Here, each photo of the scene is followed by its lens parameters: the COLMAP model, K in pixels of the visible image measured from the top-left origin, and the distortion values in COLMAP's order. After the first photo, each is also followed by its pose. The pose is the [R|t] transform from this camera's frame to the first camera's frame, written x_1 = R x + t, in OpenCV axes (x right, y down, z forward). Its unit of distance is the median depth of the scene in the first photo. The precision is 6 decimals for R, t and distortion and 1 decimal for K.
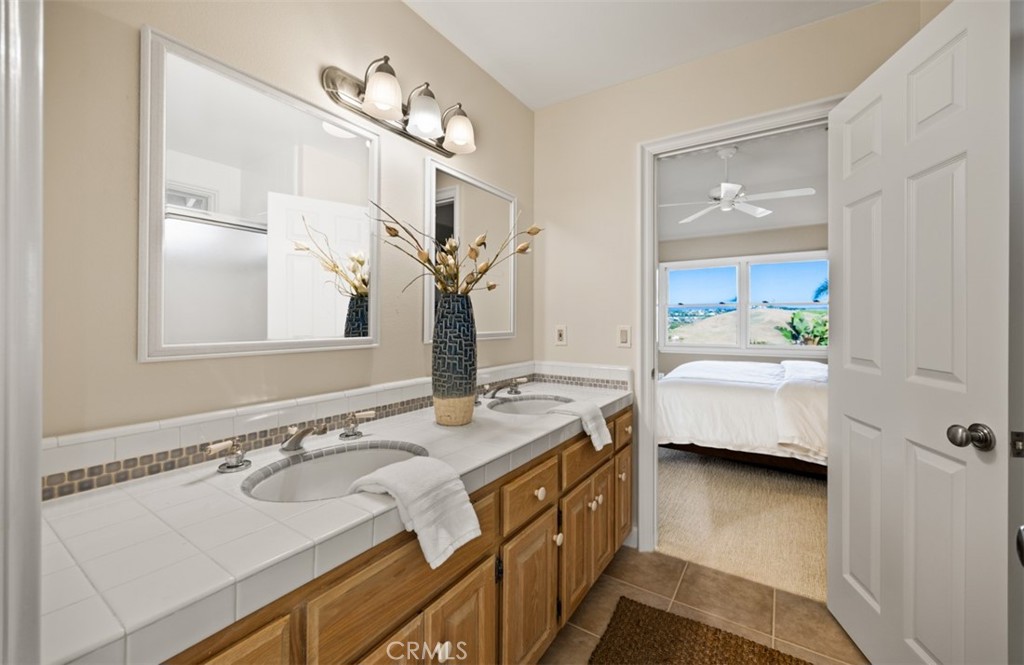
lens RADIAL K [[407.2, 0, 512.4], [0, 407.2, 318.9], [0, 0, 1]] dist [-0.000057, -0.000004]
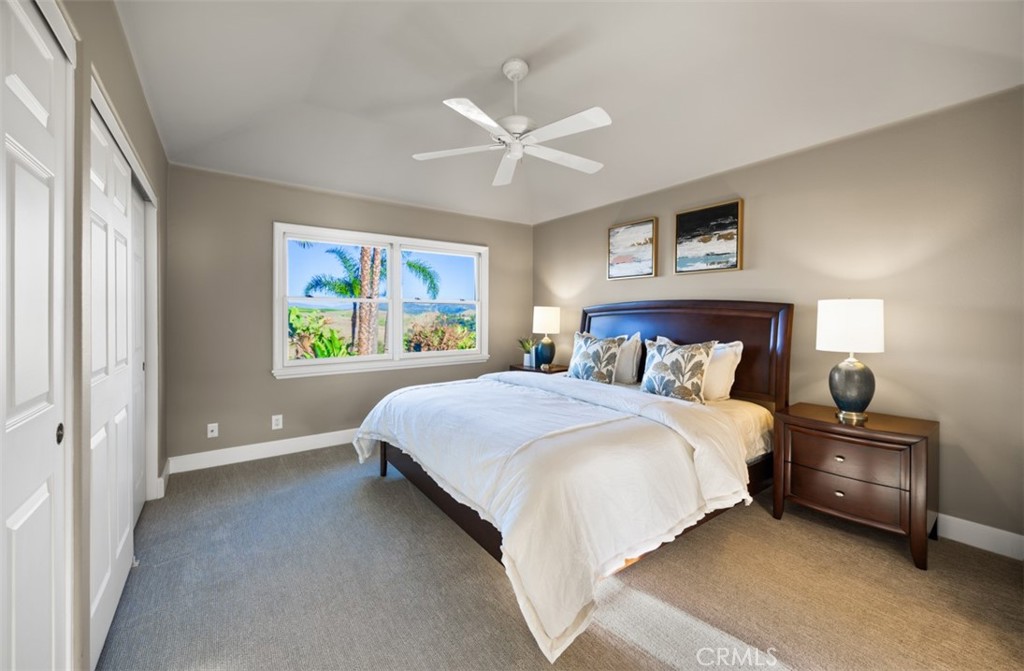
lens RADIAL K [[404.6, 0, 510.0], [0, 404.6, 319.0], [0, 0, 1]] dist [0.000278, 0.000021]
pose [[0.213334, -0.012018, 0.976905, -0.058162], [-0.009621, 0.999850, 0.014401, -0.008380], [-0.976932, -0.012471, 0.213186, 0.358608]]
